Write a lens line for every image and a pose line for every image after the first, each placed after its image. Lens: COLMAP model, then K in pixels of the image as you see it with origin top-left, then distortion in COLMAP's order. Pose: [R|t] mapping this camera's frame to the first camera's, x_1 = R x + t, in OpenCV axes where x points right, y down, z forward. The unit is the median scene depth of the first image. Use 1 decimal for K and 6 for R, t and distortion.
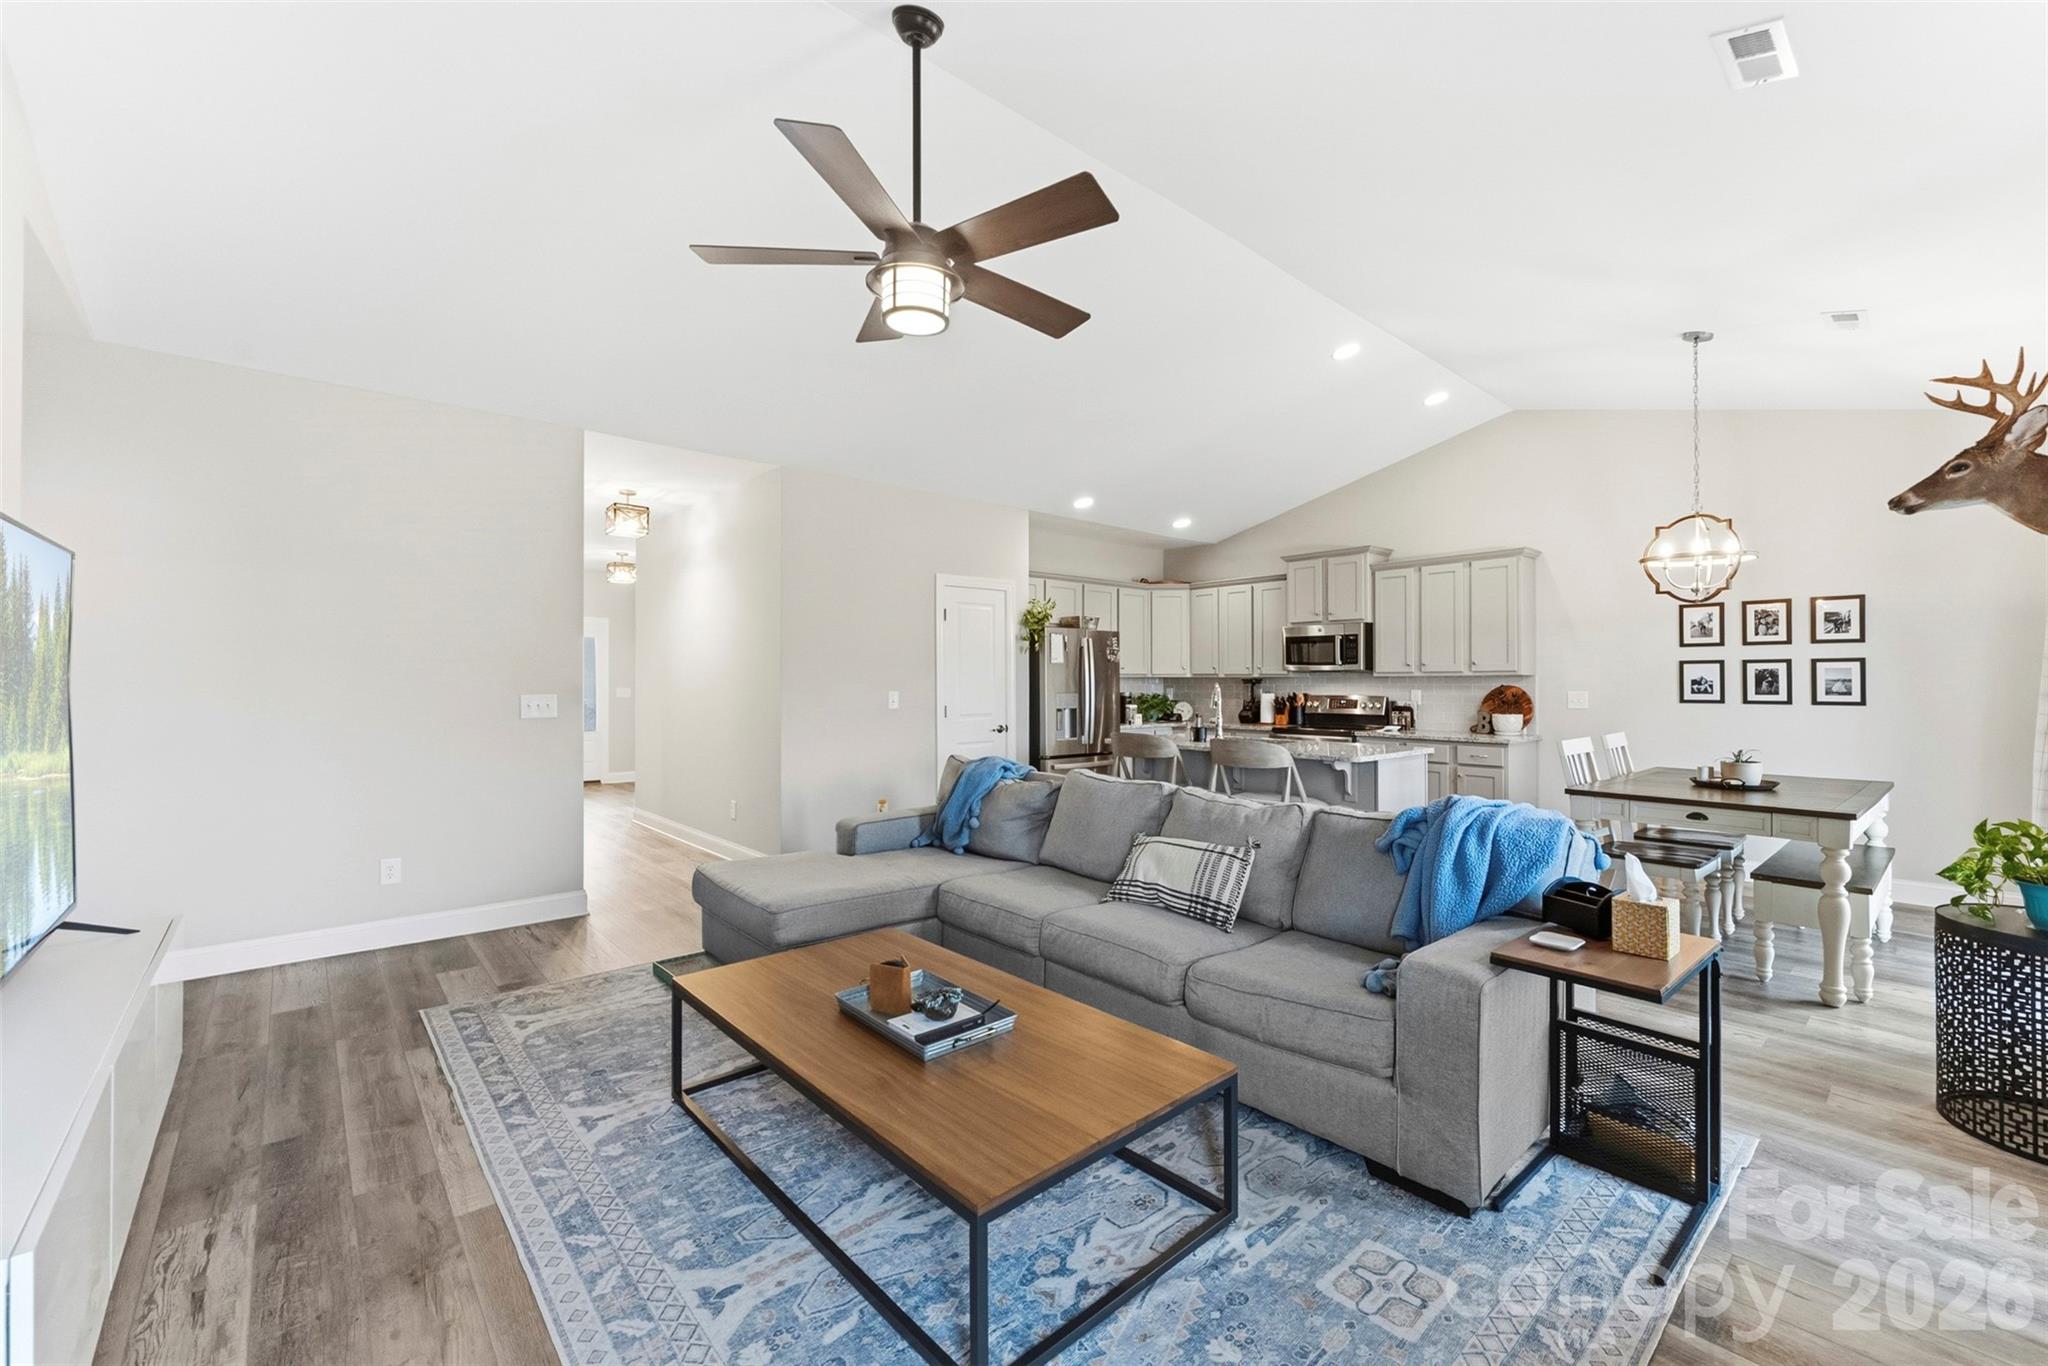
lens RADIAL K [[831.6, 0, 1028.4], [0, 831.6, 682.2], [0, 0, 1]] dist [-0.003190, 0.000273]
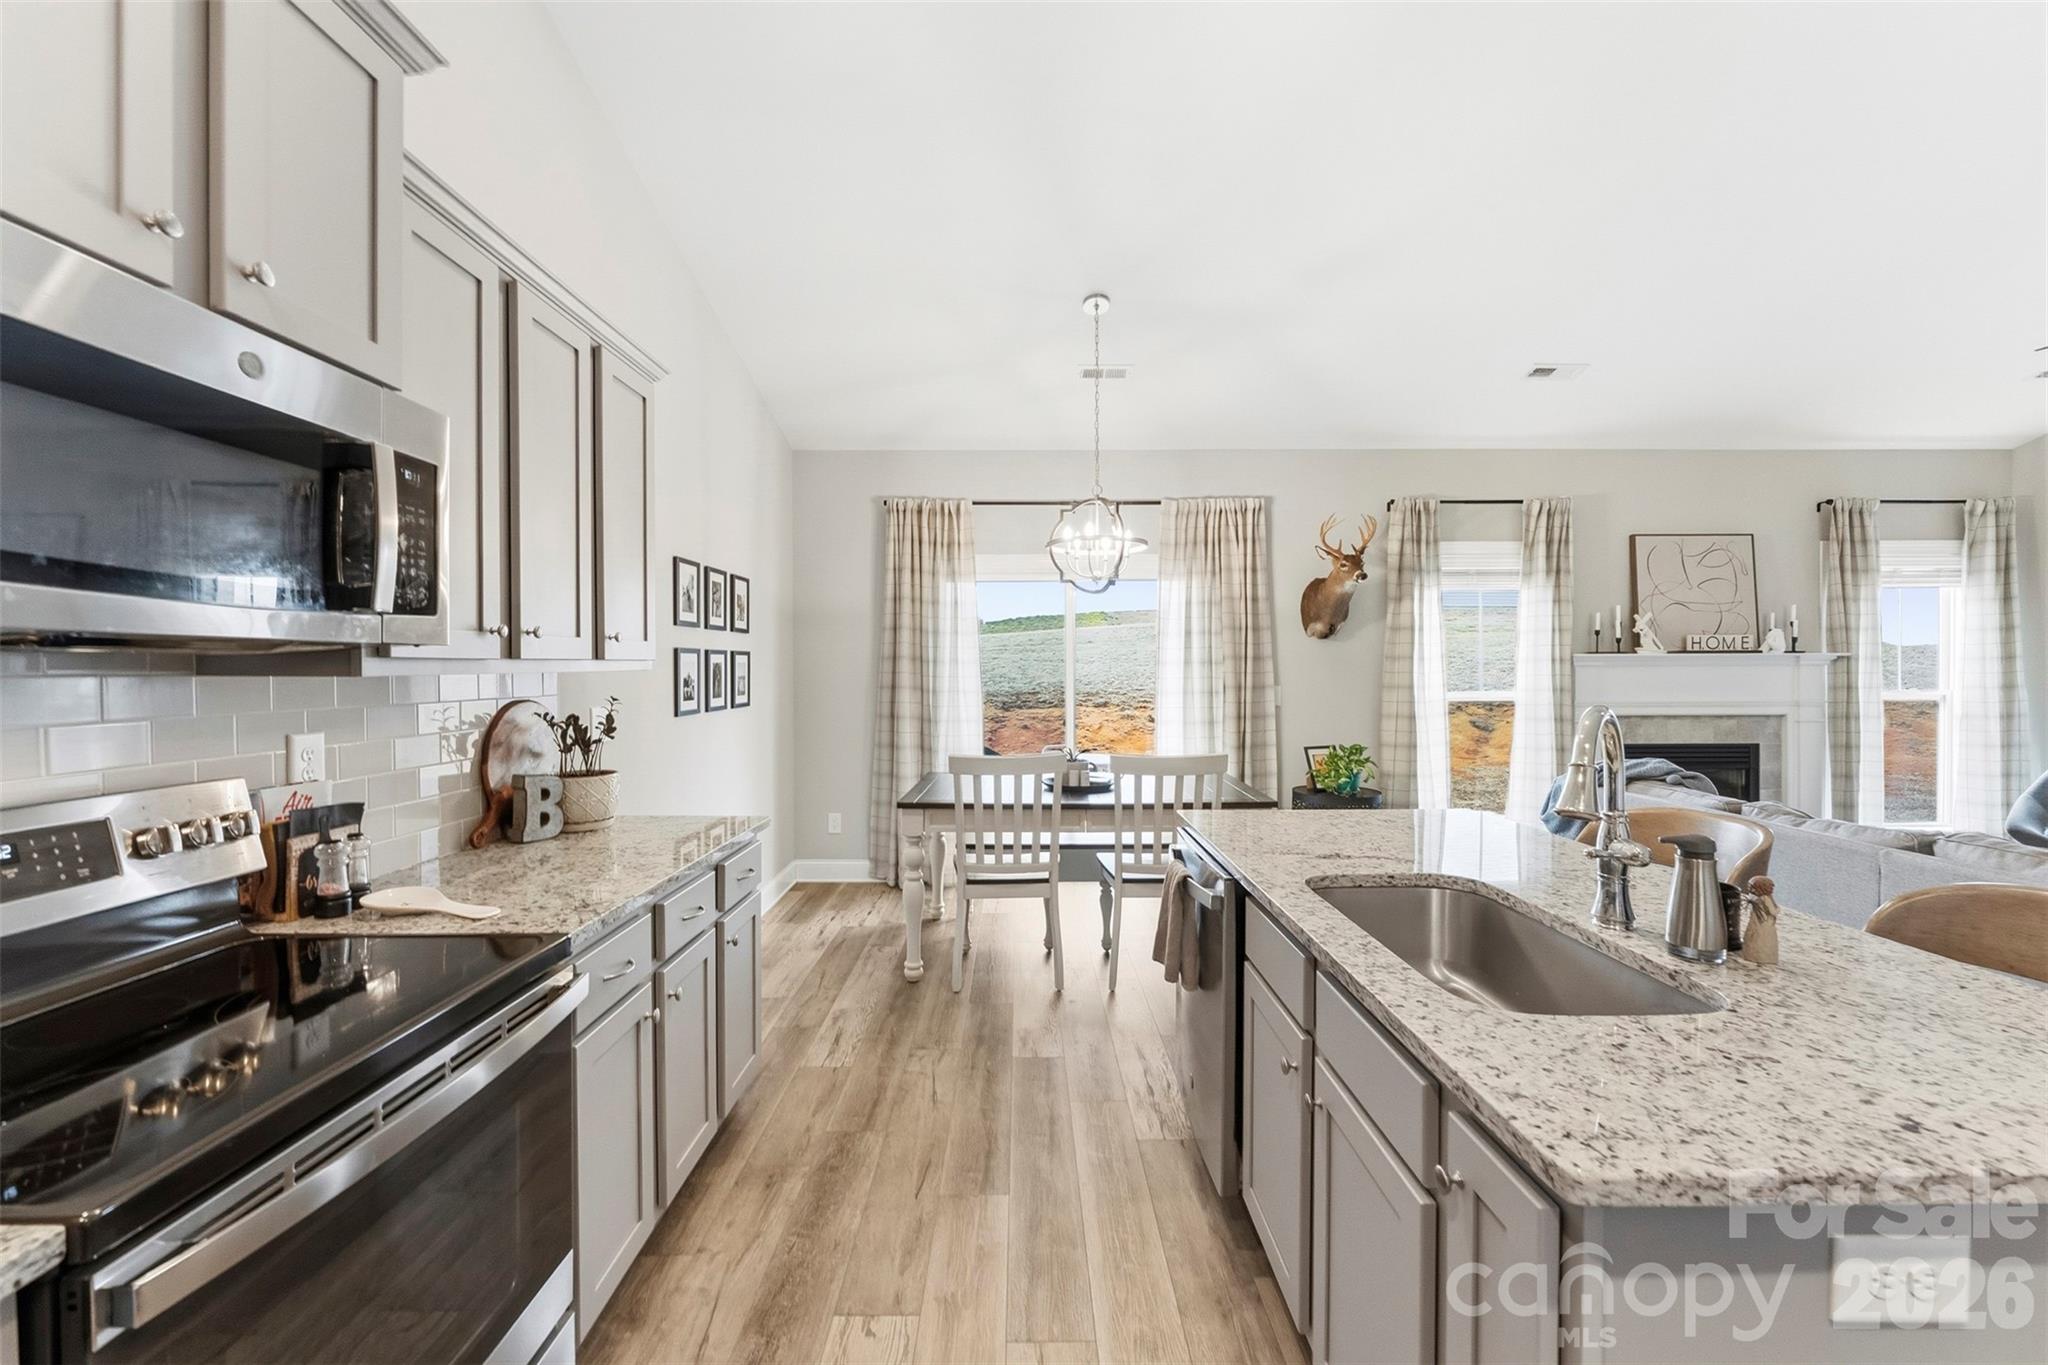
lens RADIAL K [[831.6, 0, 1012.6], [0, 831.6, 667.7], [0, 0, 1]] dist [-0.003190, 0.000273]
pose [[-0.751923, 0.001483, 0.659250, 0.176395], [0.004060, 0.999989, 0.002381, -0.010080], [-0.659239, 0.004467, -0.751920, 1.172122]]
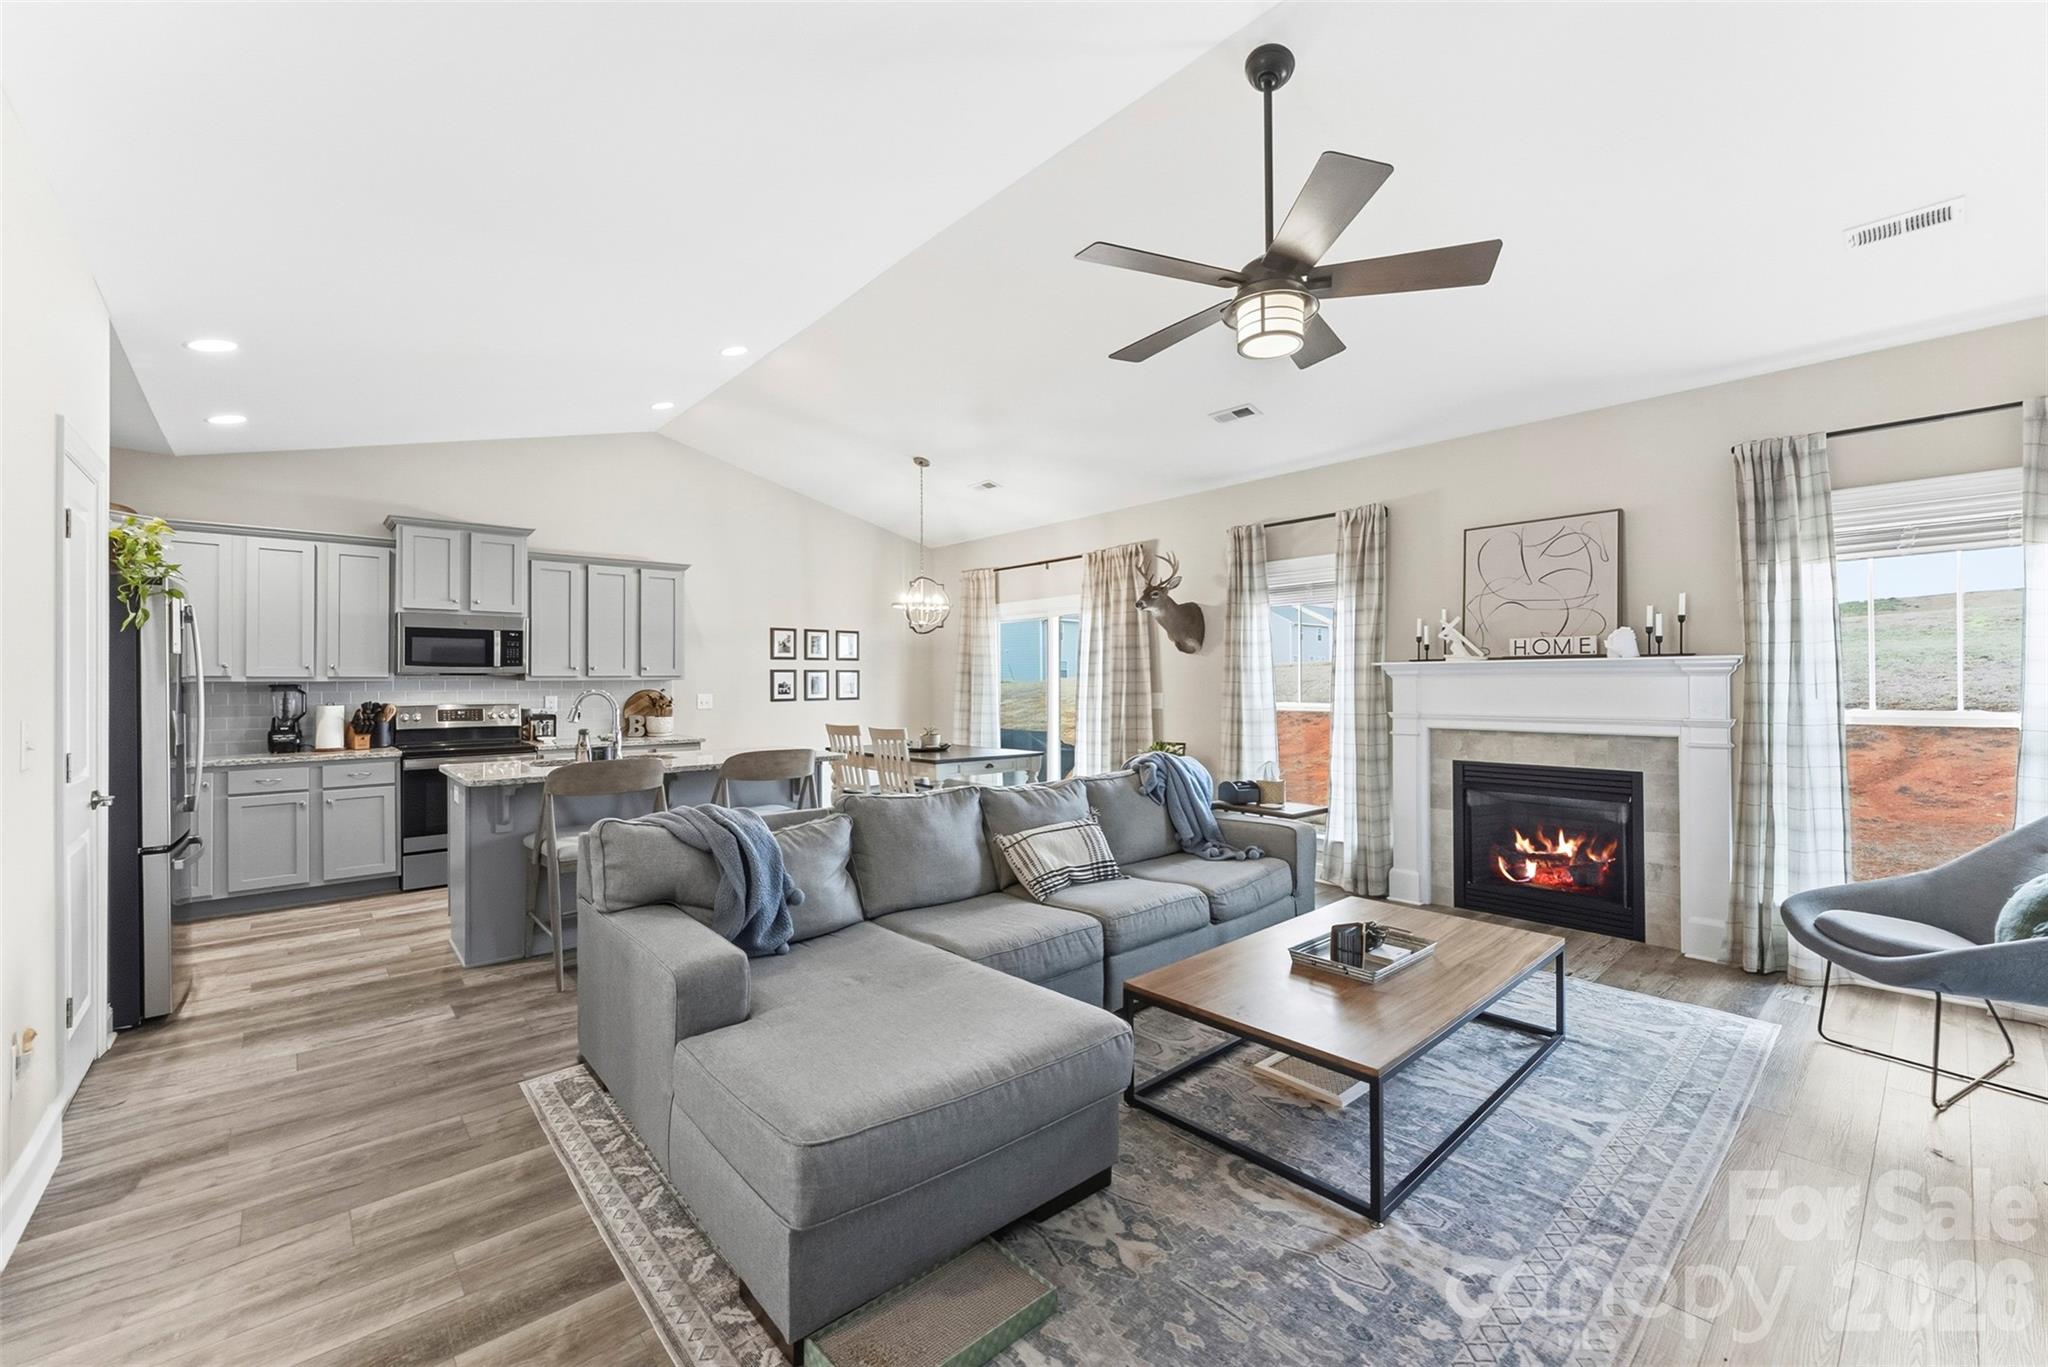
lens RADIAL K [[831.6, 0, 1015.5], [0, 831.6, 679.4], [0, 0, 1]] dist [-0.003190, 0.000273]
pose [[0.003593, 0.003532, 0.999987, -0.494913], [0.006018, 0.999976, -0.003554, -0.002801], [-0.999975, 0.006031, 0.003572, 0.547118]]
